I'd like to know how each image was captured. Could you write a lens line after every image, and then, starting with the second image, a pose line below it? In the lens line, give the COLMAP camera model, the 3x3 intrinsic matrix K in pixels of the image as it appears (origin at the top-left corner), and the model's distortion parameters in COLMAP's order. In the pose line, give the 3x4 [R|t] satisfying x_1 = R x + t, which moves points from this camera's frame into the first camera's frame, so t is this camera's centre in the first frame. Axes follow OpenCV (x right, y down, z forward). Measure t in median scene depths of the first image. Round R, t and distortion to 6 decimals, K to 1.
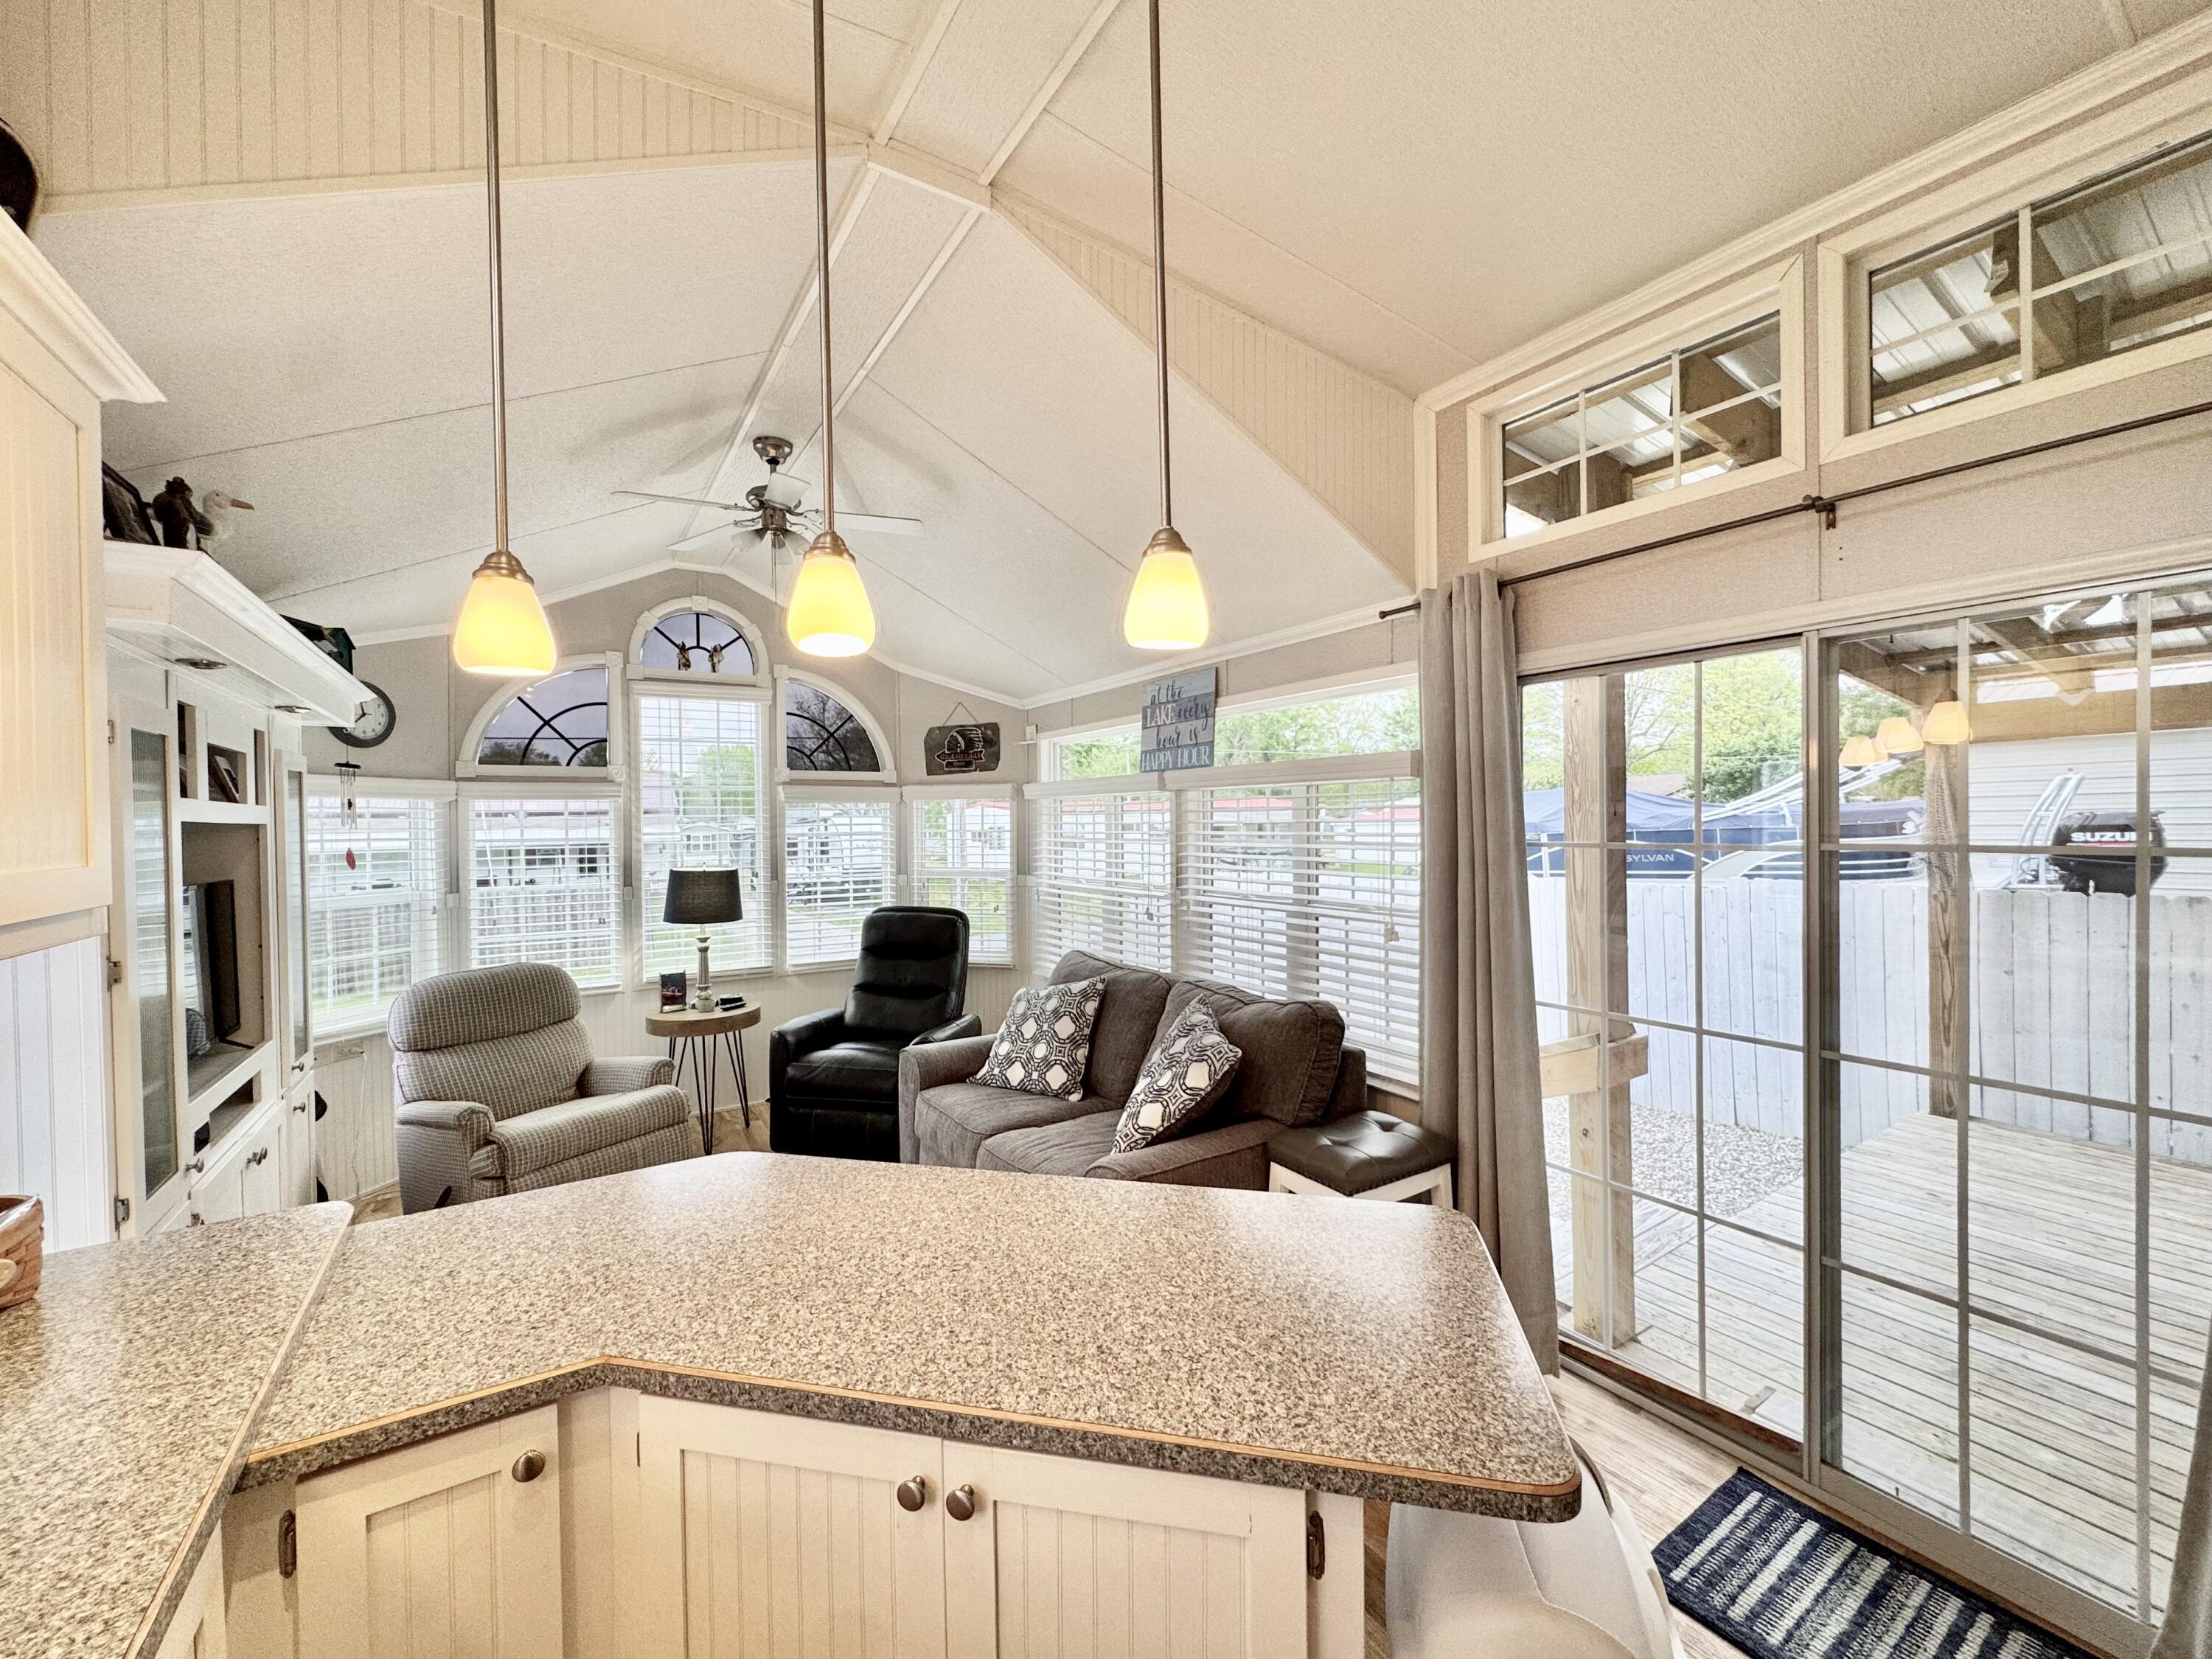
lens RADIAL K [[880.0, 0, 1106.0], [0, 880.0, 825.2], [0, 0, 1]] dist [-0.002588, 0.000078]
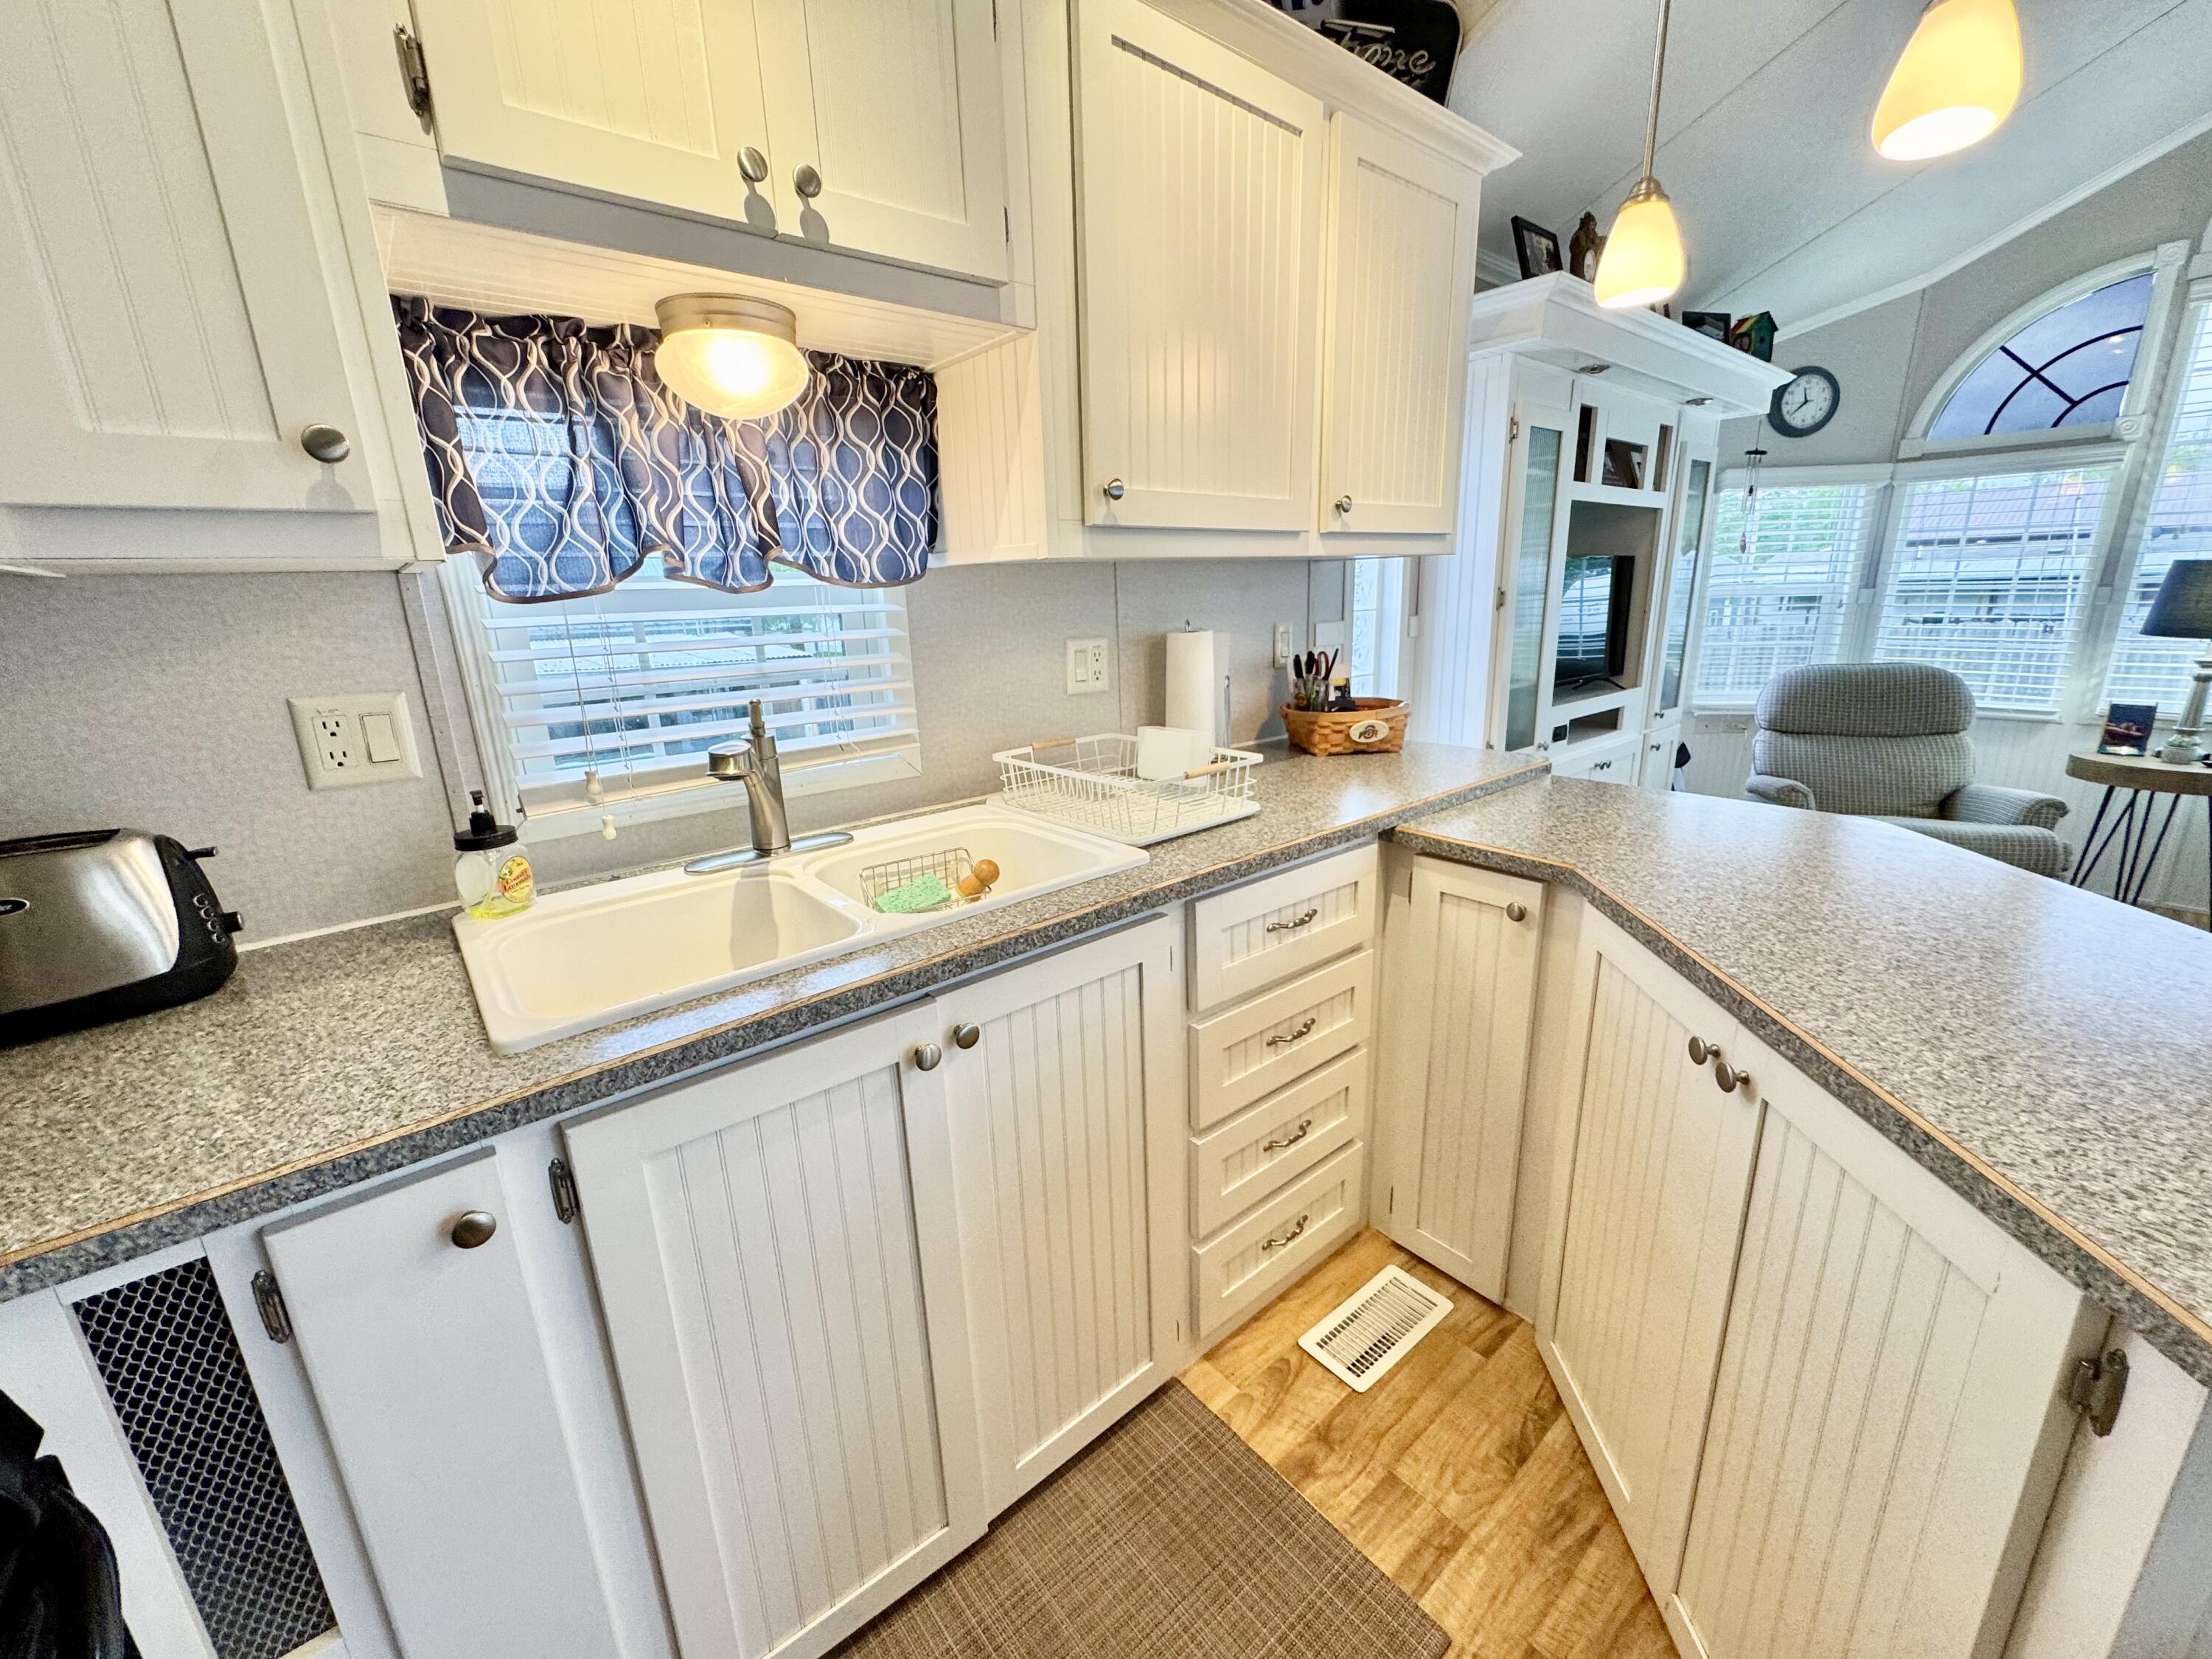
lens RADIAL K [[880.0, 0, 1101.8], [0, 880.0, 825.4], [0, 0, 1]] dist [-0.002588, 0.000078]
pose [[0.121480, 0.266906, -0.956036, 0.149156], [0.023725, 0.962113, 0.271617, 0.046323], [0.992310, -0.055678, 0.110545, 0.043211]]
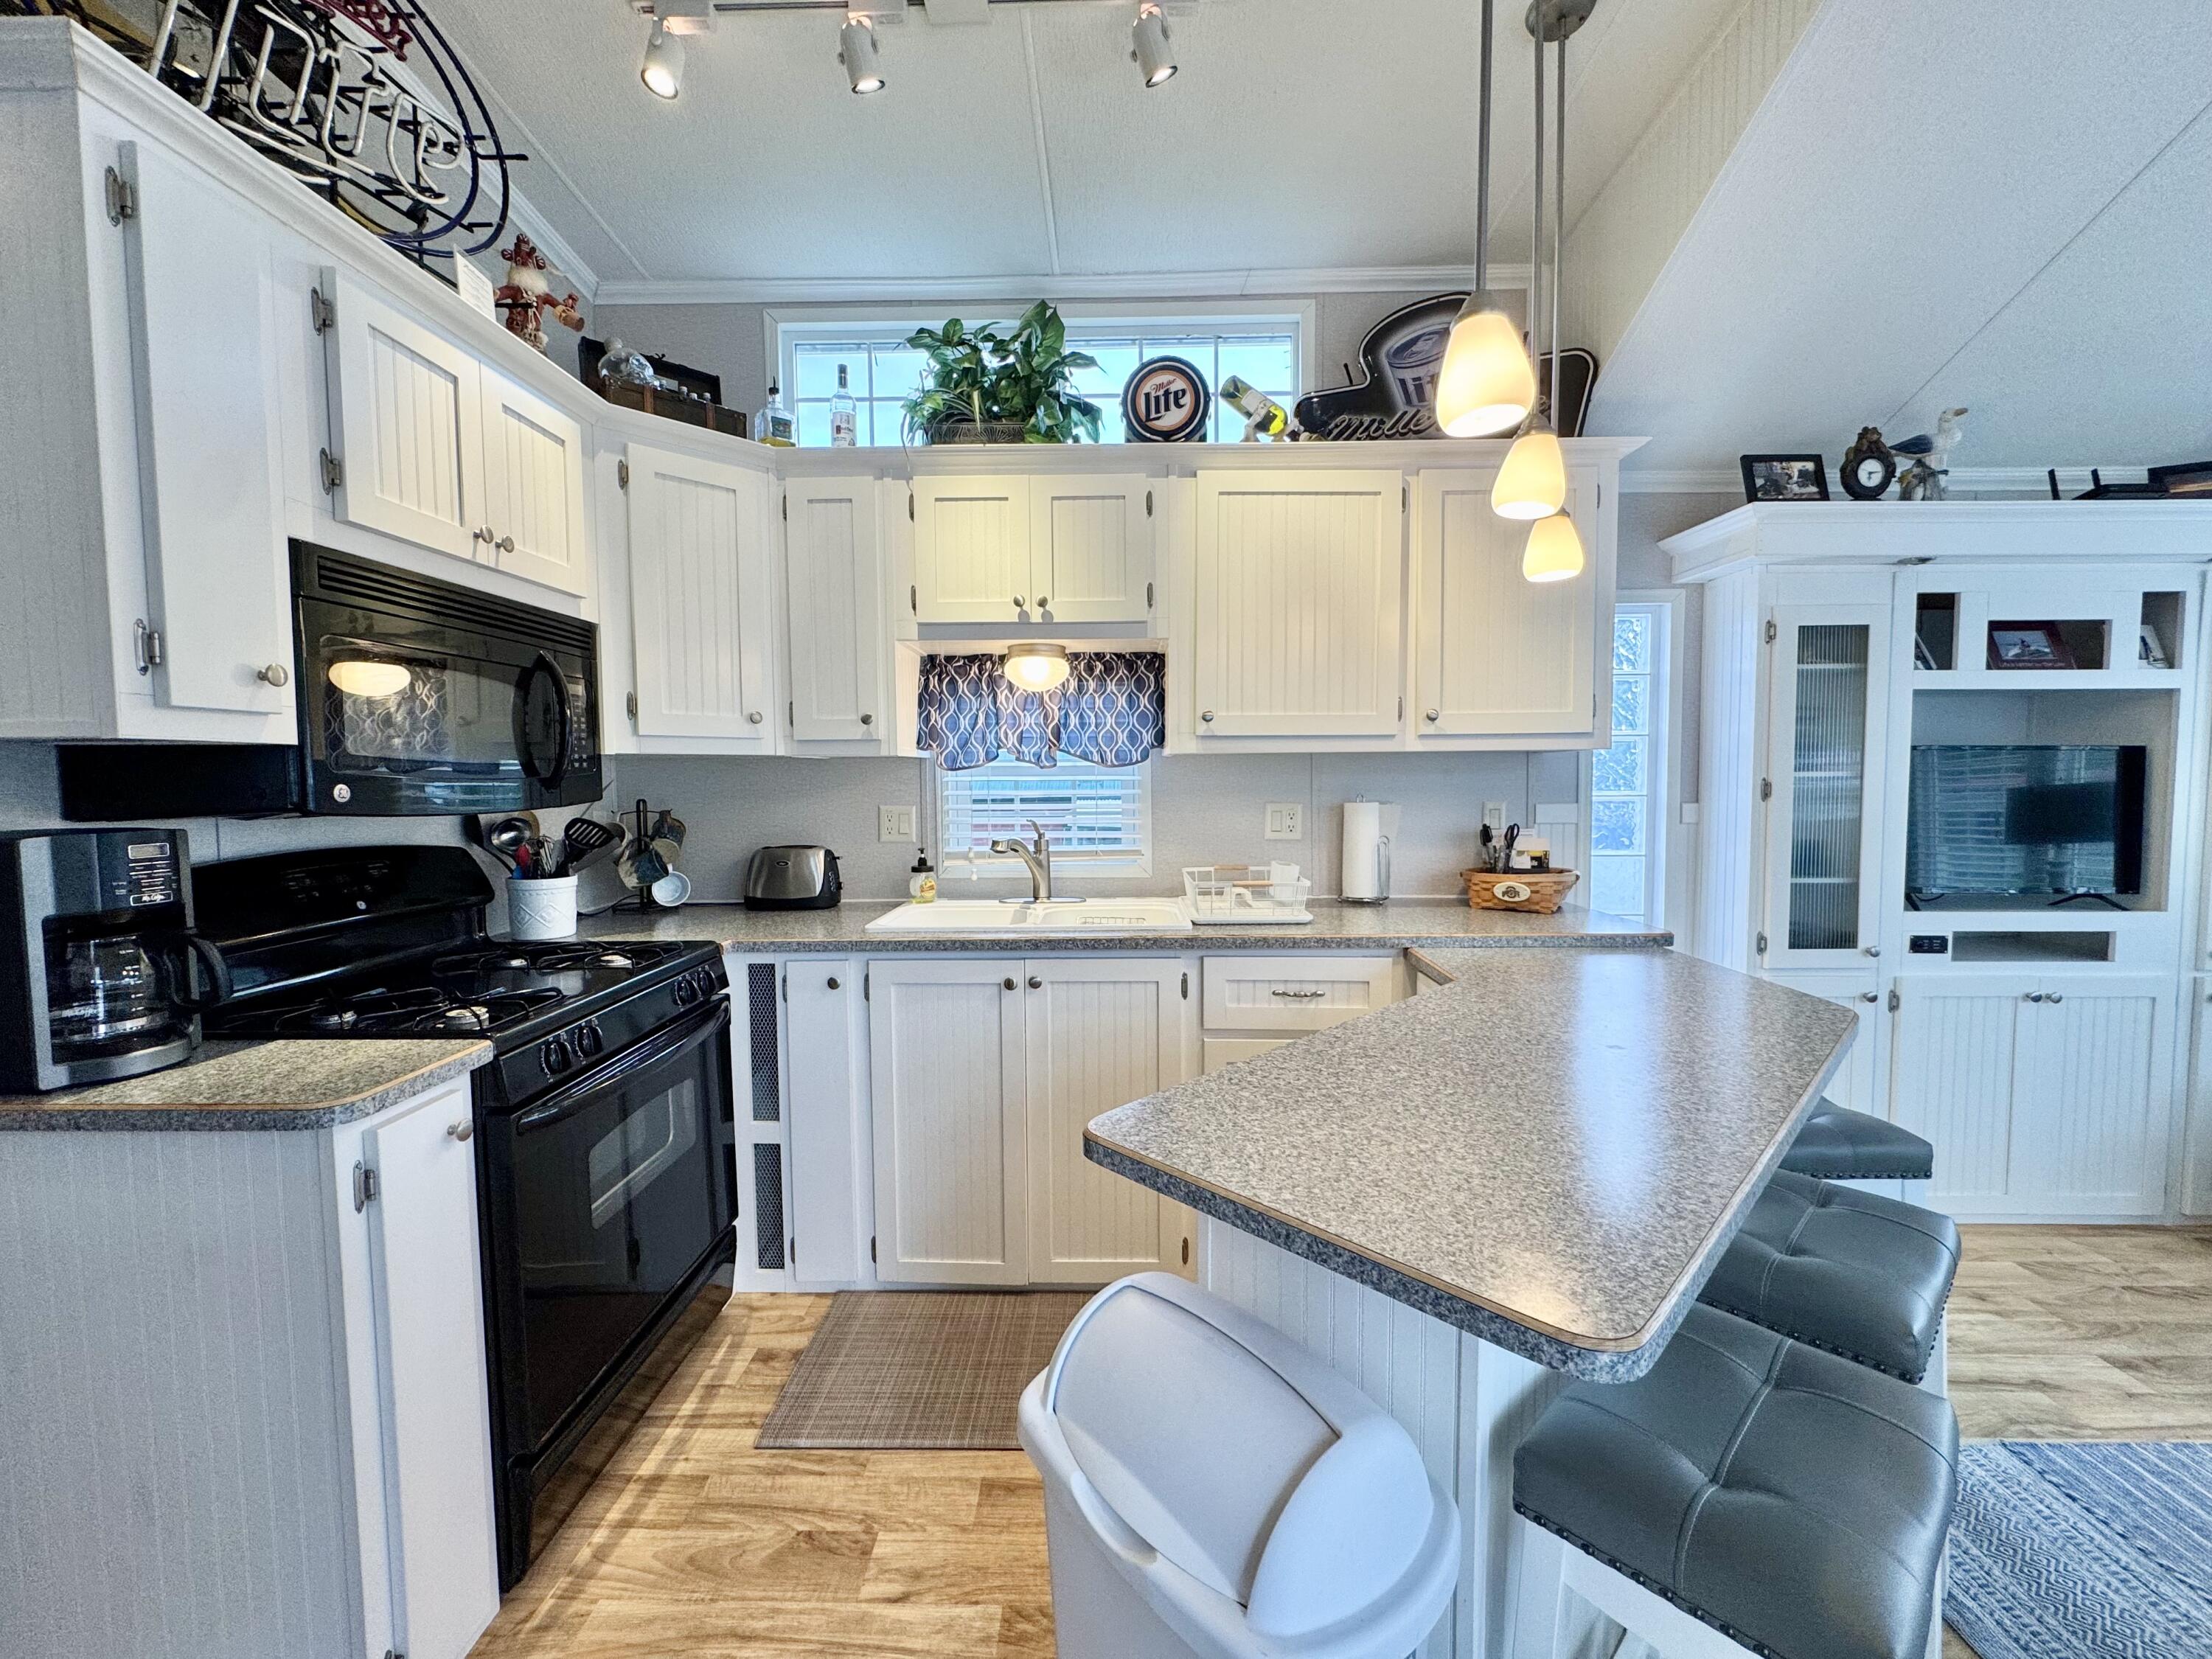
lens RADIAL K [[880.0, 0, 1102.6], [0, 880.0, 824.8], [0, 0, 1]] dist [-0.002588, 0.000078]
pose [[-0.557707, 0.064116, -0.827558, 0.323886], [0.008777, 0.997412, 0.071360, 0.044045], [0.829991, 0.032534, -0.556827, 0.358516]]
